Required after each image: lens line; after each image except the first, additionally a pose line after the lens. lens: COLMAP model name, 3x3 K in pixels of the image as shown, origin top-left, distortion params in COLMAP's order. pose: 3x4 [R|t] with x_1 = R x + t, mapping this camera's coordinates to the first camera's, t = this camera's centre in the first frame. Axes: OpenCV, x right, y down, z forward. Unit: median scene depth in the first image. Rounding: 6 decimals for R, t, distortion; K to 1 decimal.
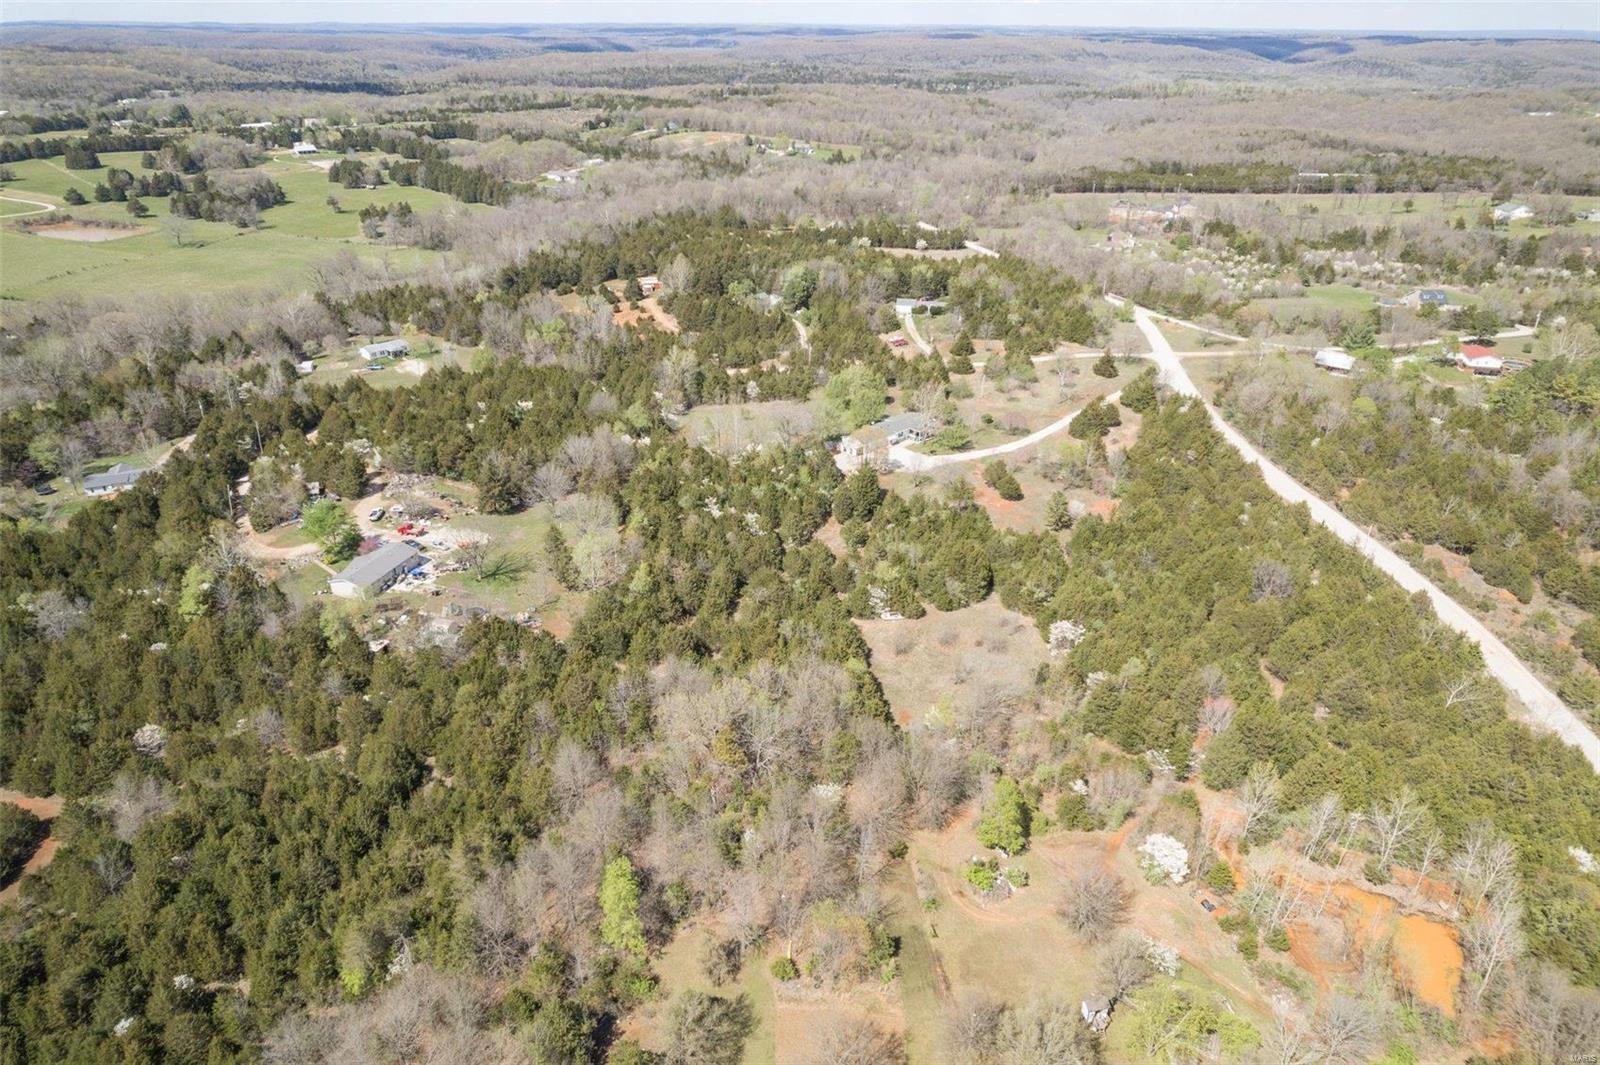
lens RADIAL K [[1025.2, 0, 804.1], [0, 1025.2, 542.3], [0, 0, 1]] dist [-0.081914, 0.076062]
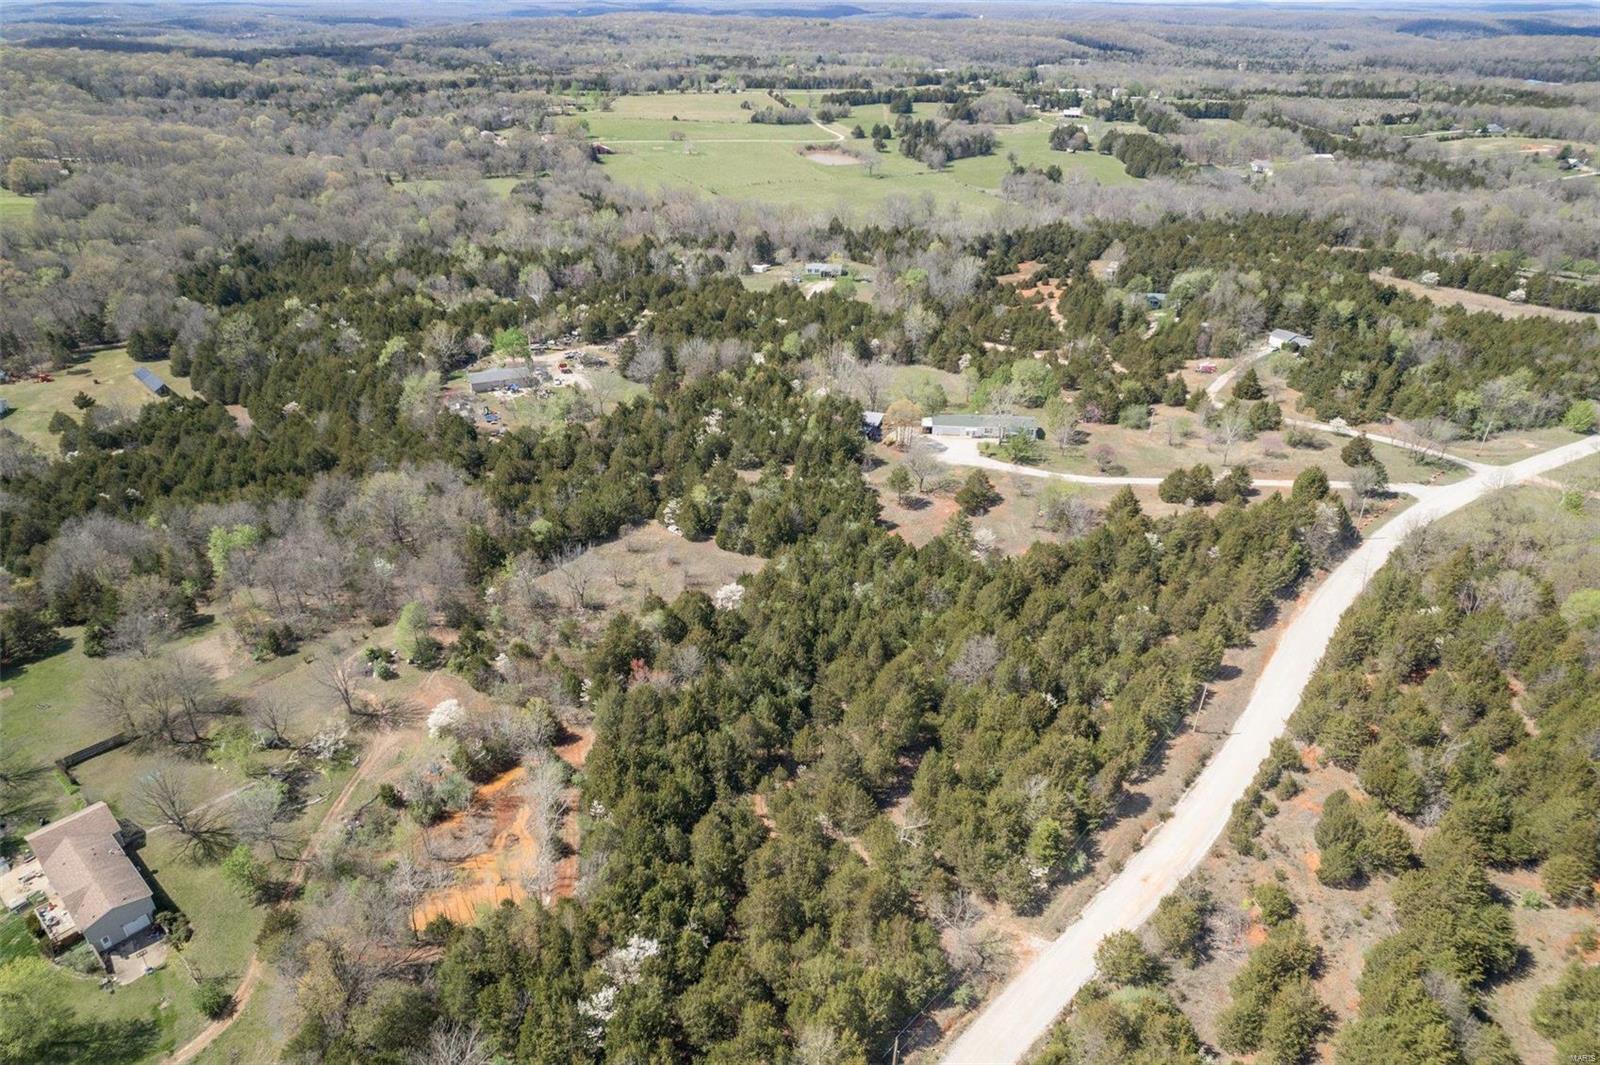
lens RADIAL K [[1027.7, 0, 806.2], [0, 1027.7, 530.4], [0, 0, 1]] dist [-0.087857, 0.080826]
pose [[0.647311, 0.352342, -0.675902, 0.430873], [-0.347200, 0.925709, 0.150050, -0.066858], [0.678557, 0.137544, 0.721555, 0.132253]]
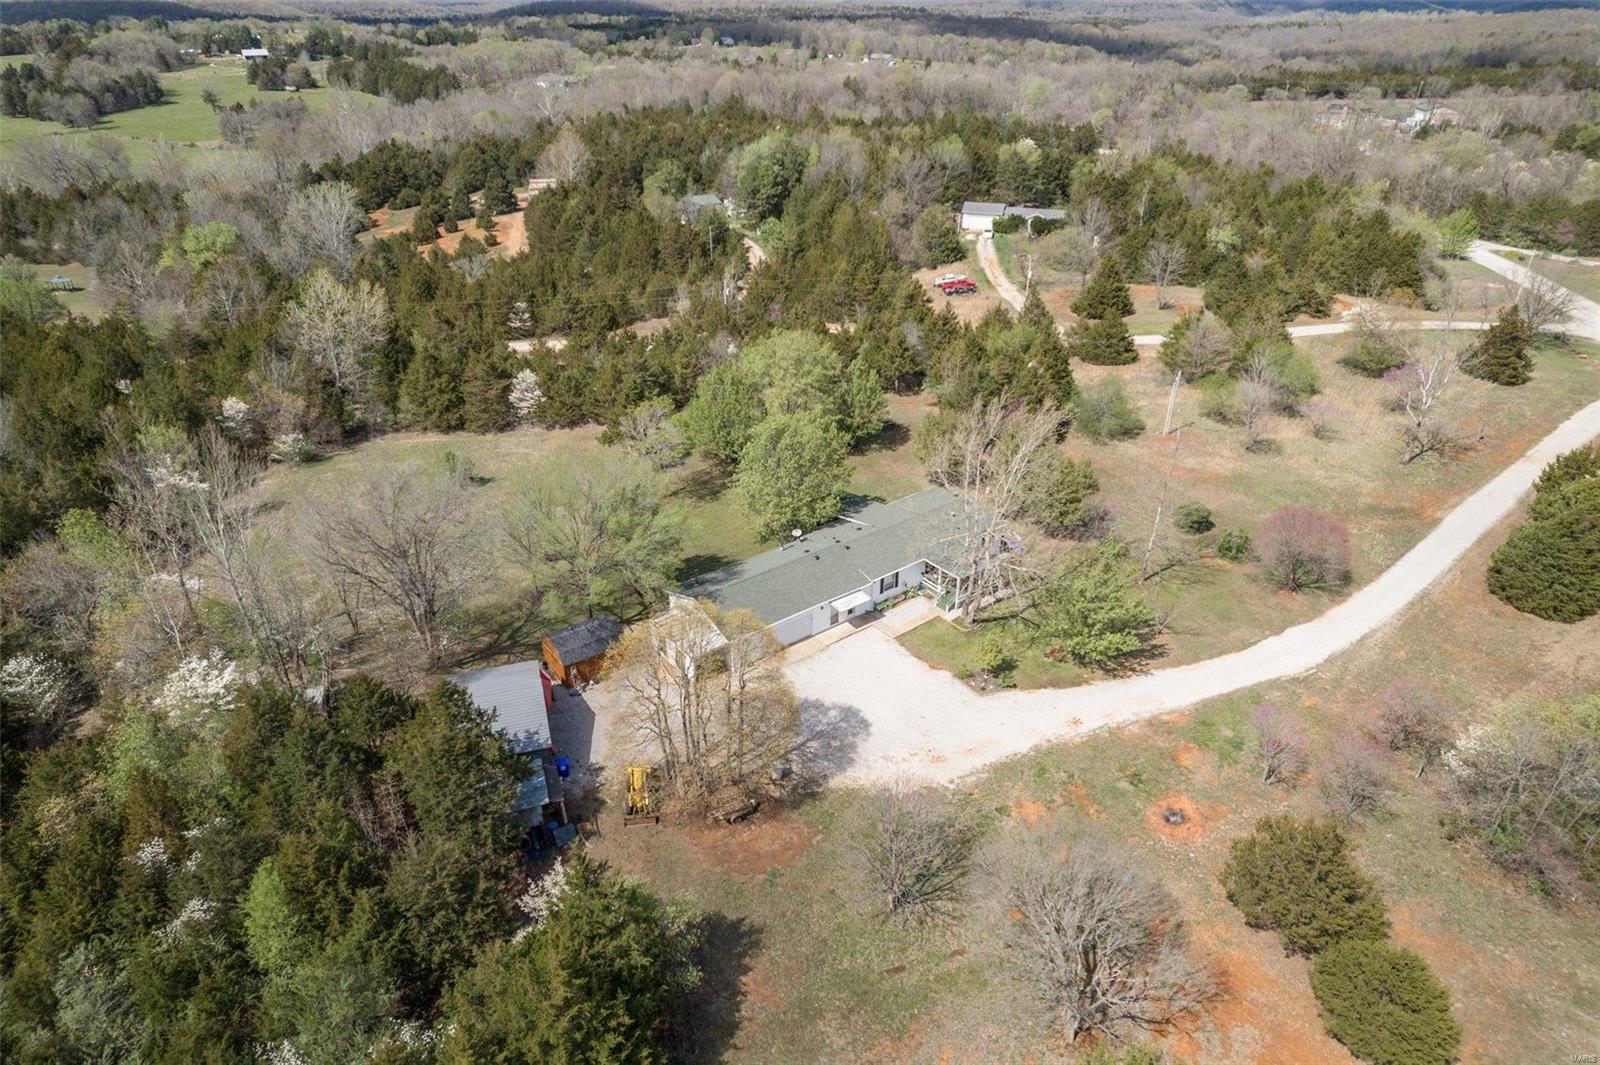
lens RADIAL K [[1024.6, 0, 807.8], [0, 1024.6, 532.7], [0, 0, 1]] dist [-0.080290, 0.065318]
pose [[0.994768, 0.042070, -0.093092, 0.062932], [-0.040704, 0.999035, 0.016524, -0.079324], [0.093698, -0.012648, 0.995520, 0.467416]]
